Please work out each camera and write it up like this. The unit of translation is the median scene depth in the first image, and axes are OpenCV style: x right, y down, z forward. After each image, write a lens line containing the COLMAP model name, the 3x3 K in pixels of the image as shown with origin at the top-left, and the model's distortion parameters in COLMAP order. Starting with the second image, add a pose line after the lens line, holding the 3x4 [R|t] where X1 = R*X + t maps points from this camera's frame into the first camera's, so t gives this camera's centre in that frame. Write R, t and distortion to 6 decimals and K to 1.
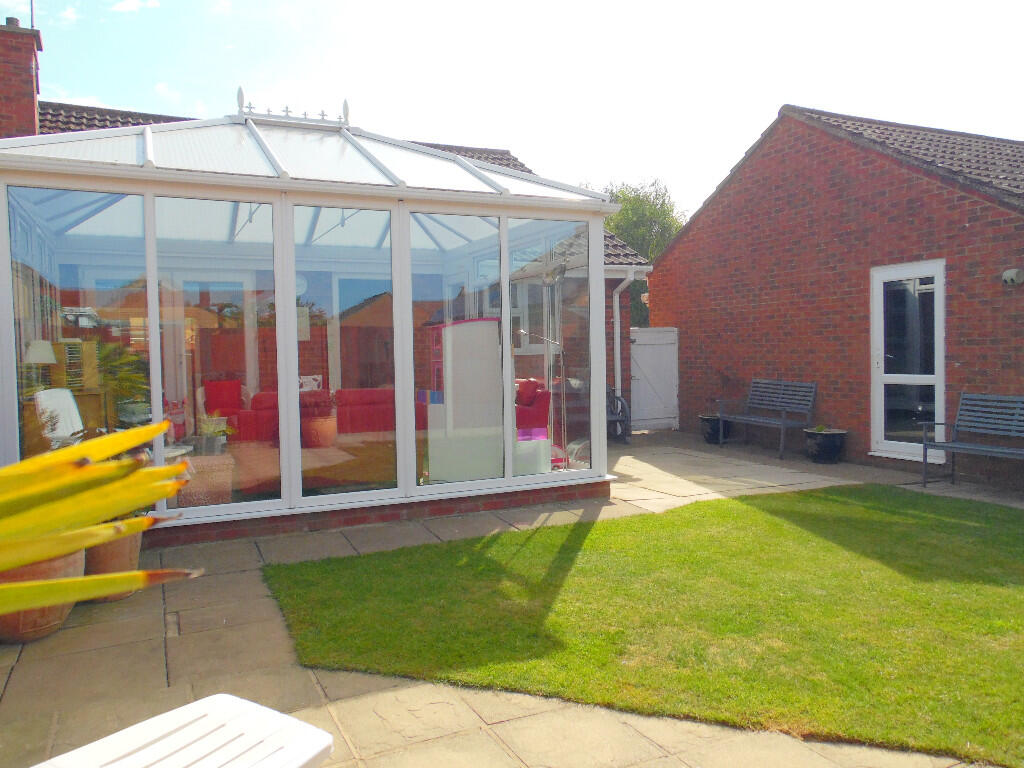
lens RADIAL K [[767.2, 0, 510.2], [0, 767.2, 381.0], [0, 0, 1]] dist [-0.046093, 0.056426]
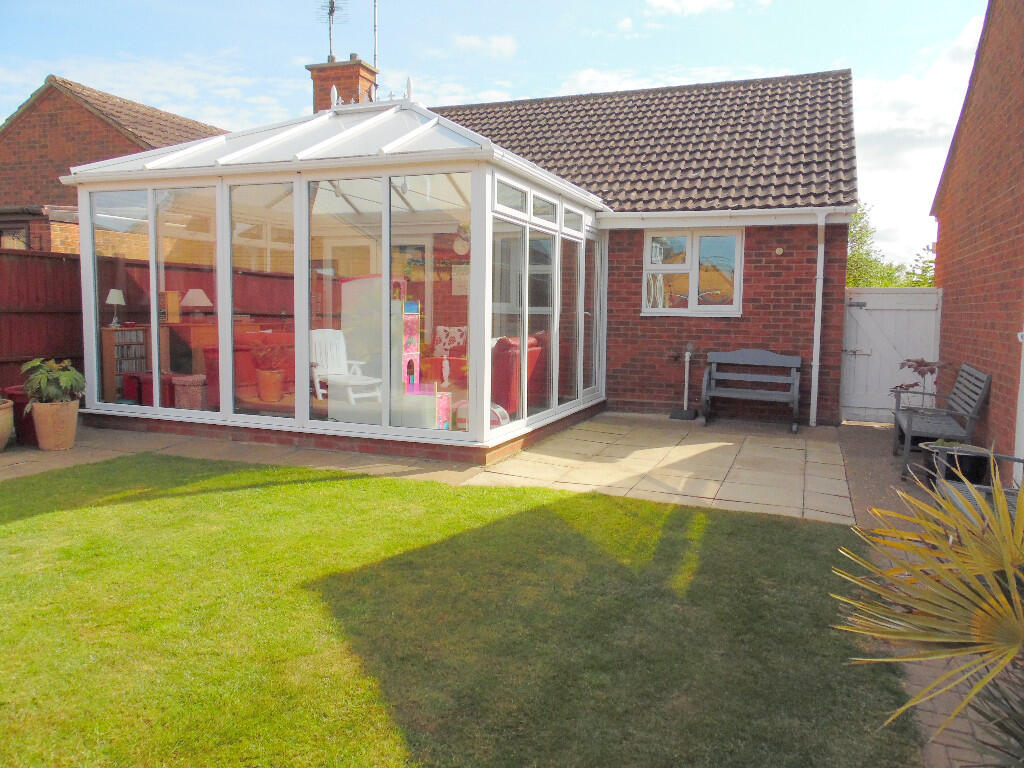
lens RADIAL K [[767.2, 0, 513.4], [0, 767.2, 381.9], [0, 0, 1]] dist [-0.046093, 0.056426]
pose [[0.687708, 0.098787, -0.719235, 0.814916], [-0.058135, 0.995011, 0.081078, -0.028675], [0.723656, -0.013945, 0.690020, 0.373820]]
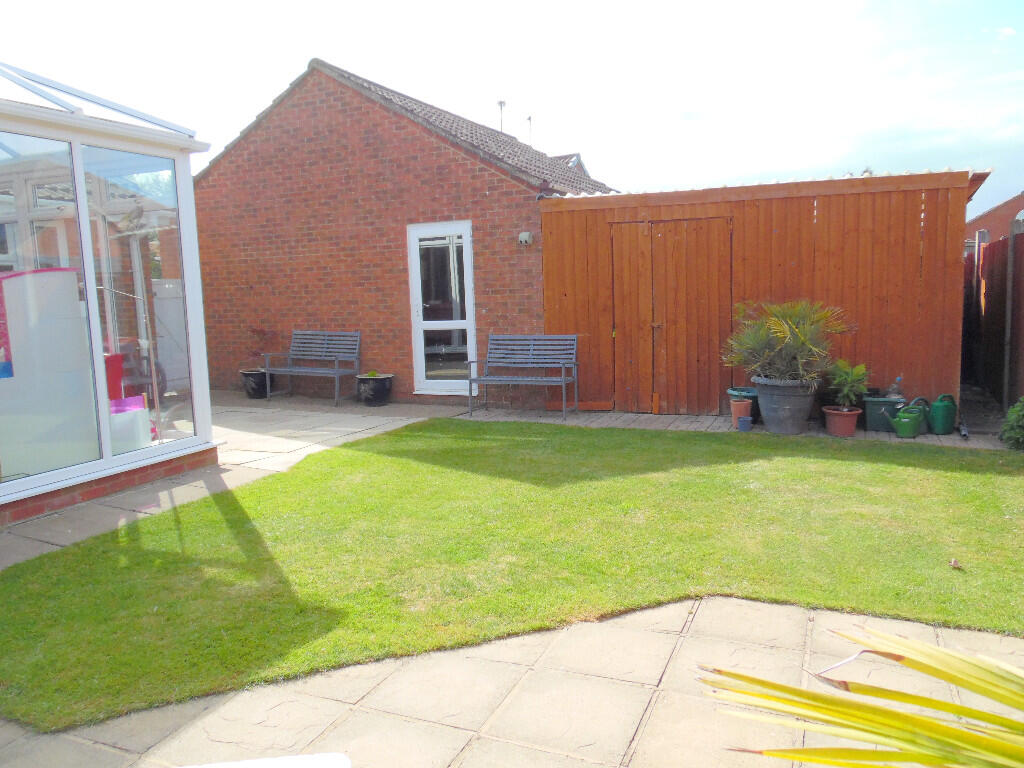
lens RADIAL K [[767.2, 0, 515.3], [0, 767.2, 380.2], [0, 0, 1]] dist [-0.046093, 0.056426]
pose [[0.751874, -0.083021, 0.654059, -0.196104], [0.042056, 0.996059, 0.078086, -0.006080], [-0.657964, -0.031203, 0.752402, 0.072366]]
